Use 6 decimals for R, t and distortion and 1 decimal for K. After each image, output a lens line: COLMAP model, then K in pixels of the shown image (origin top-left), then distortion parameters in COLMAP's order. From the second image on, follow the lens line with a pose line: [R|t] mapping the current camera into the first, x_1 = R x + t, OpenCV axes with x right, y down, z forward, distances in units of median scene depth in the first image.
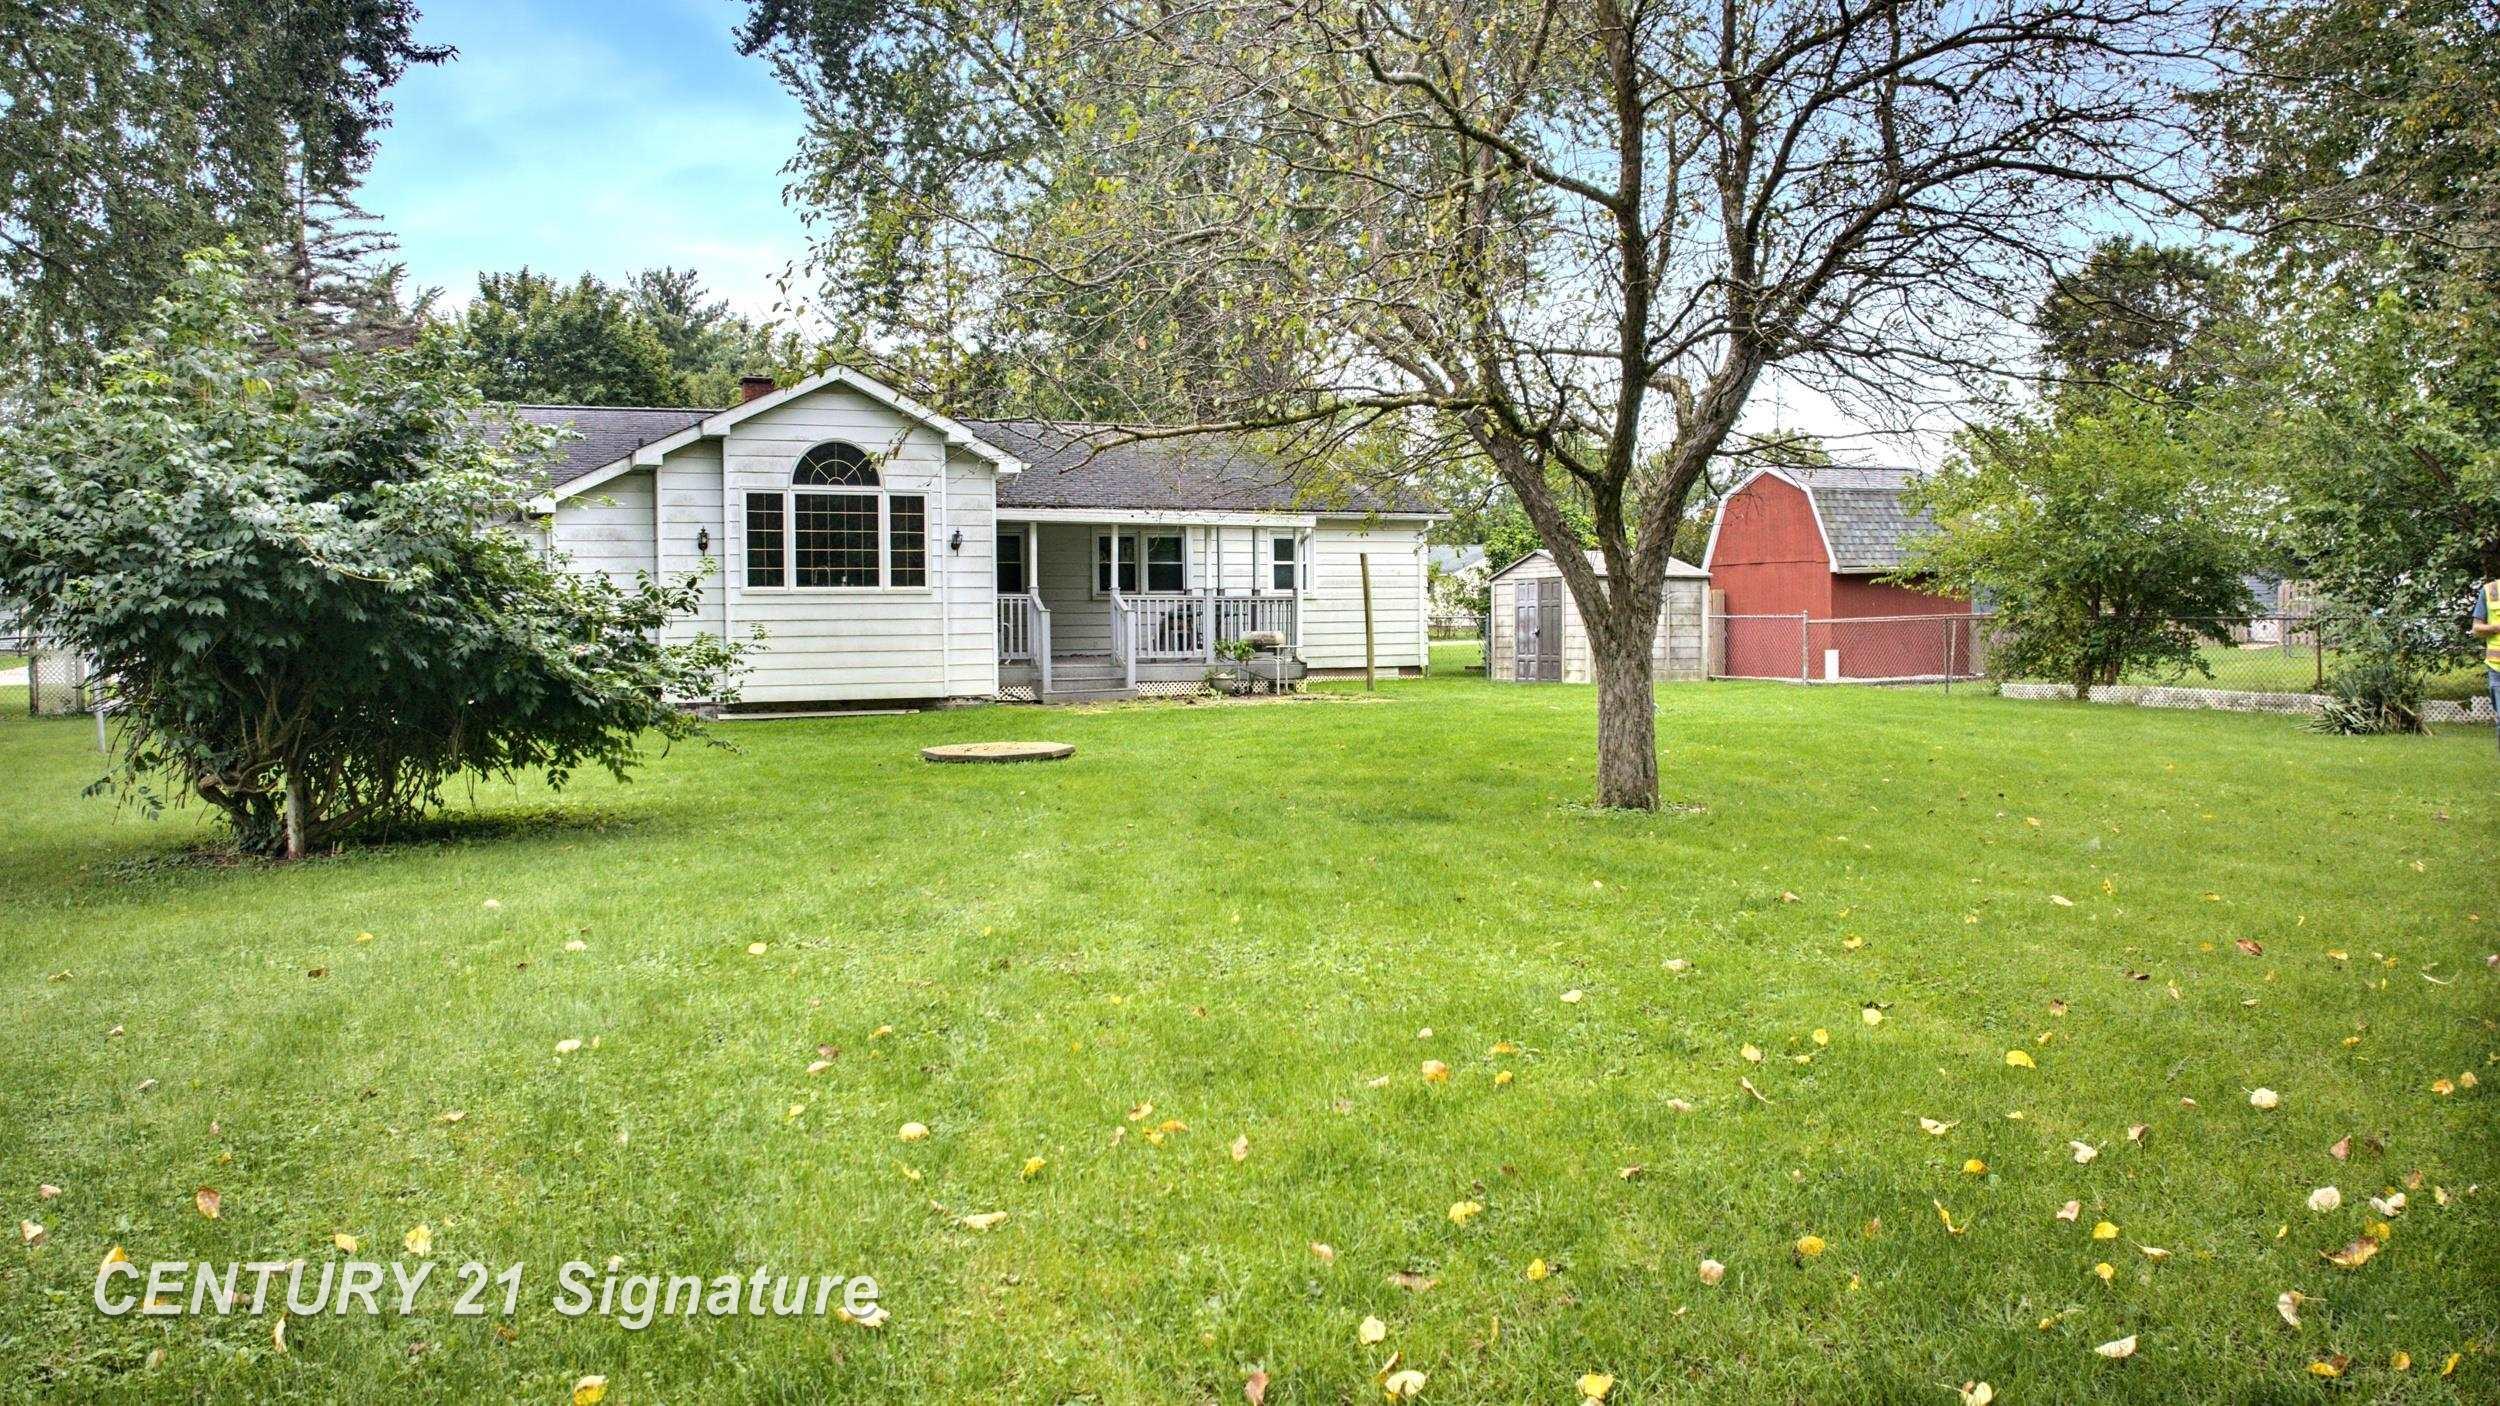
lens RADIAL K [[1766.7, 0, 1251.1], [0, 1766.7, 694.1], [0, 0, 1]] dist [-0.109677, -0.010460]
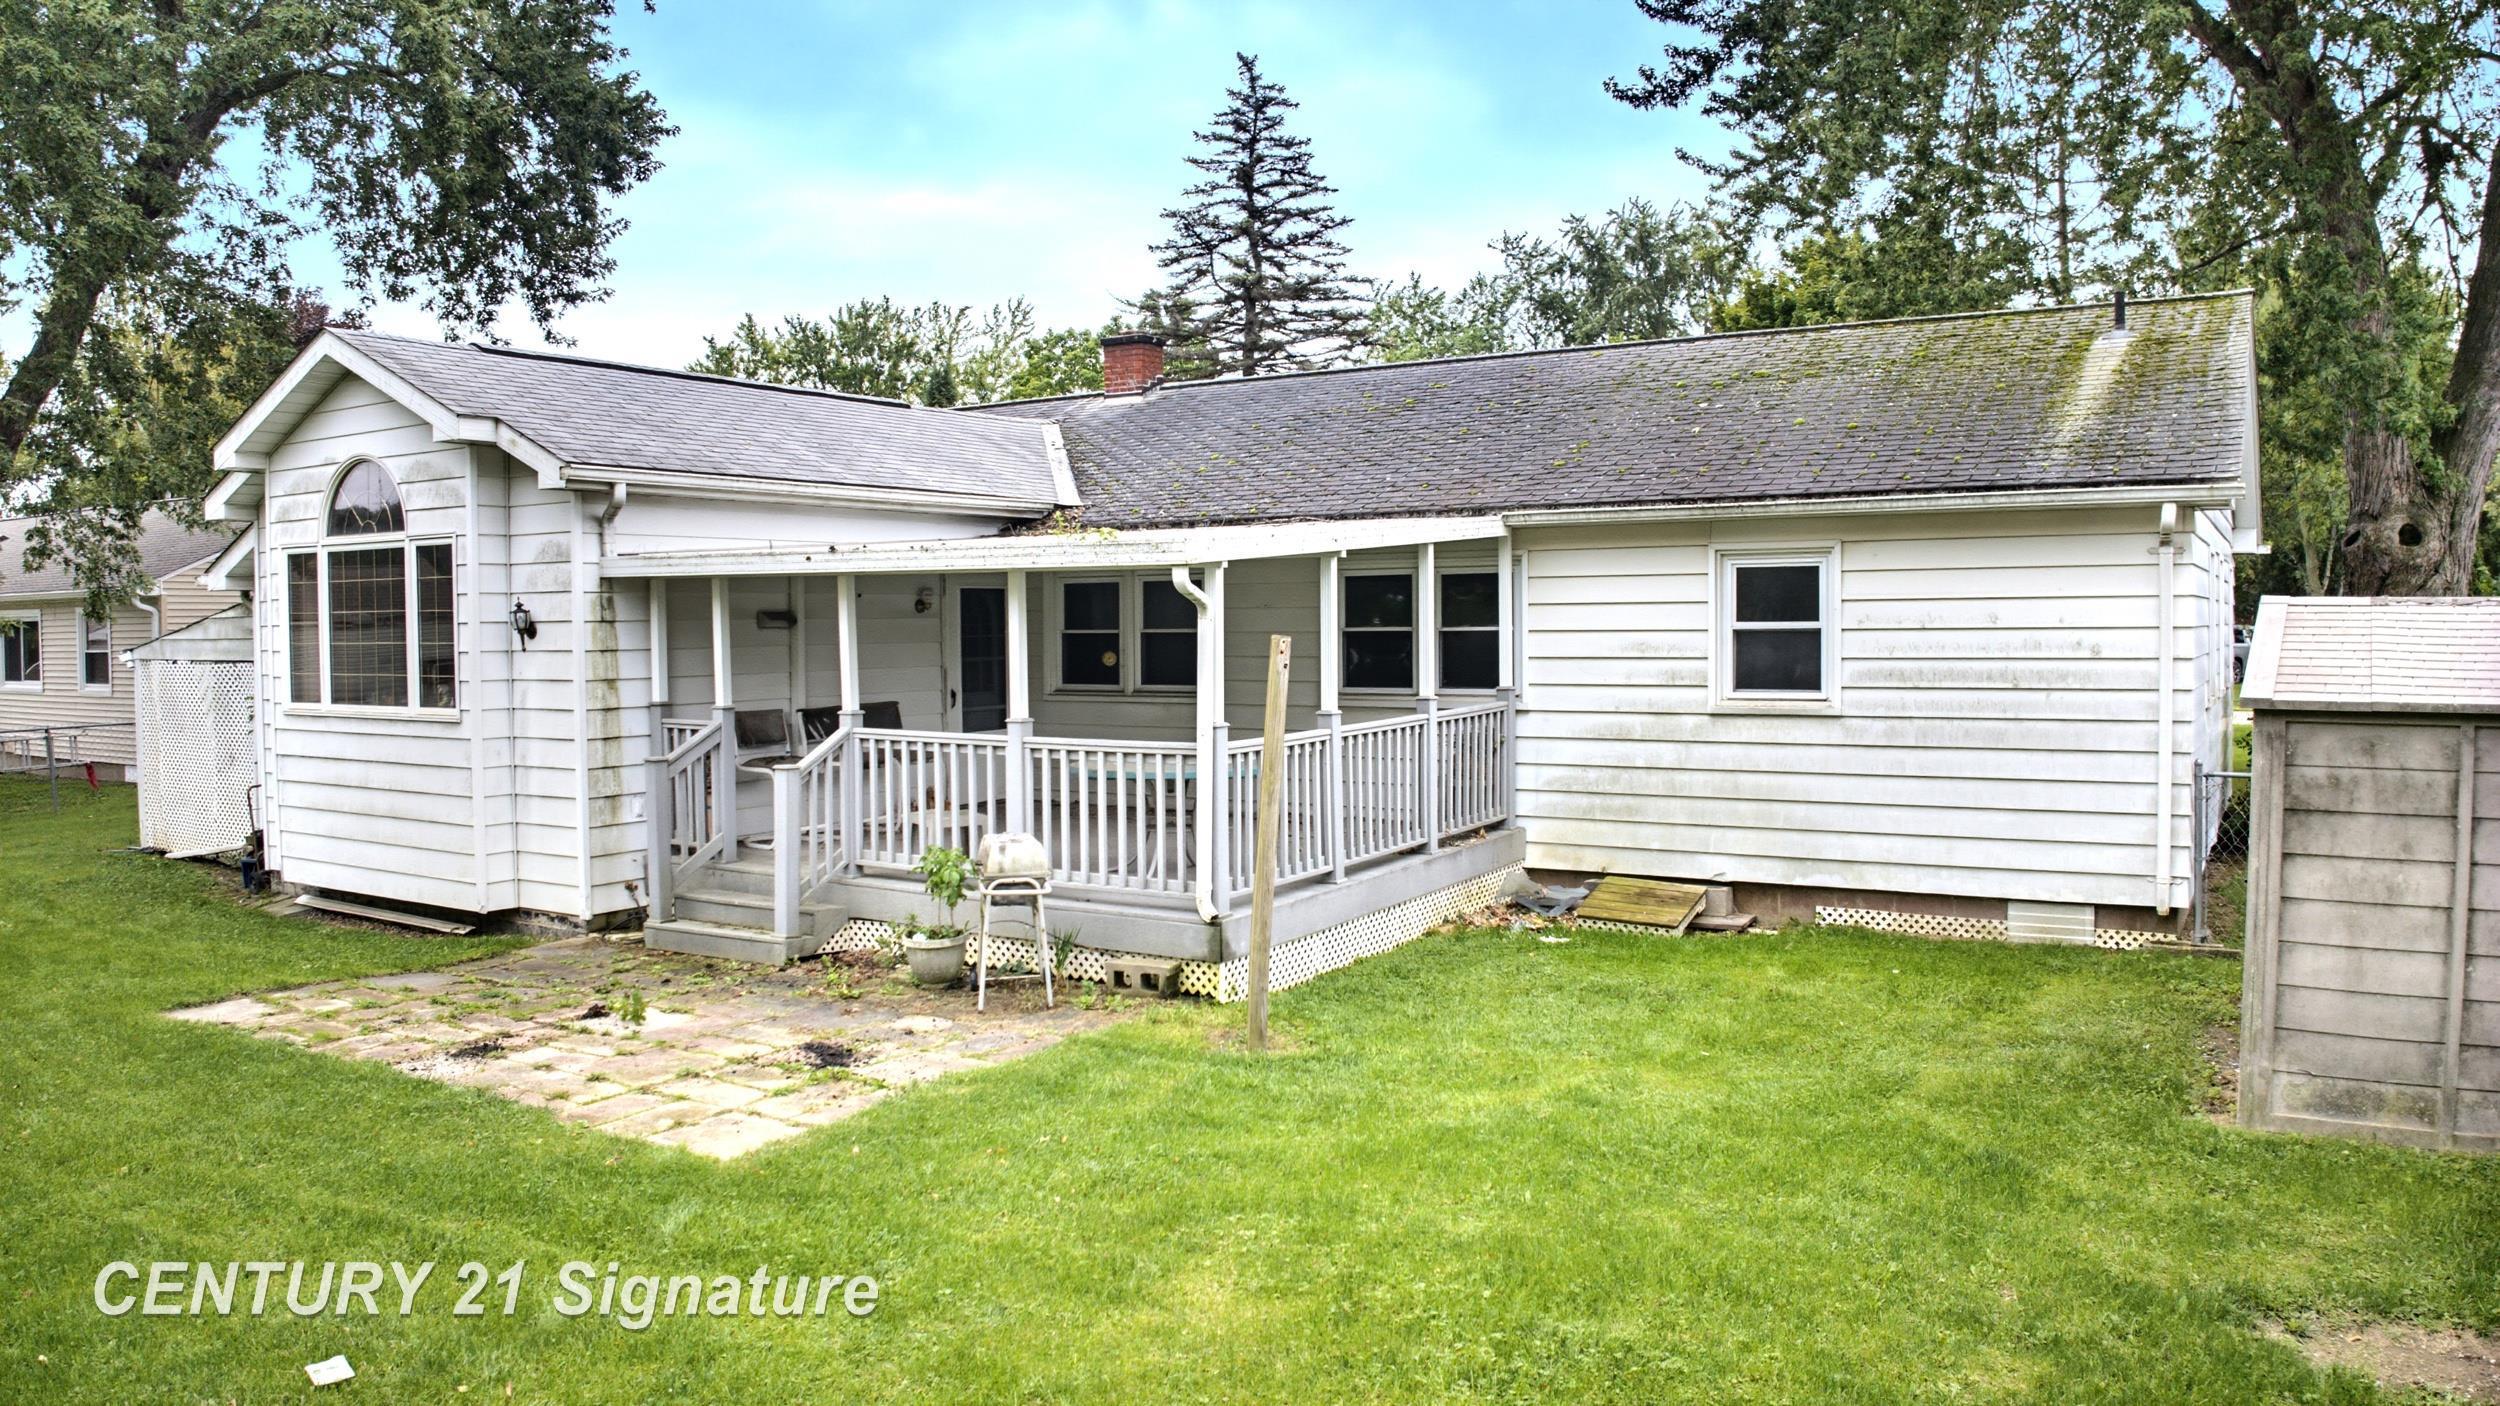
lens RADIAL K [[1766.7, 0, 1253.4], [0, 1766.7, 701.4], [0, 0, 1]] dist [-0.109677, -0.010460]
pose [[0.542793, 0.040584, -0.838885, 0.401303], [-0.033532, 0.999083, 0.026637, -0.086035], [0.839197, 0.013671, 0.543656, 0.917447]]
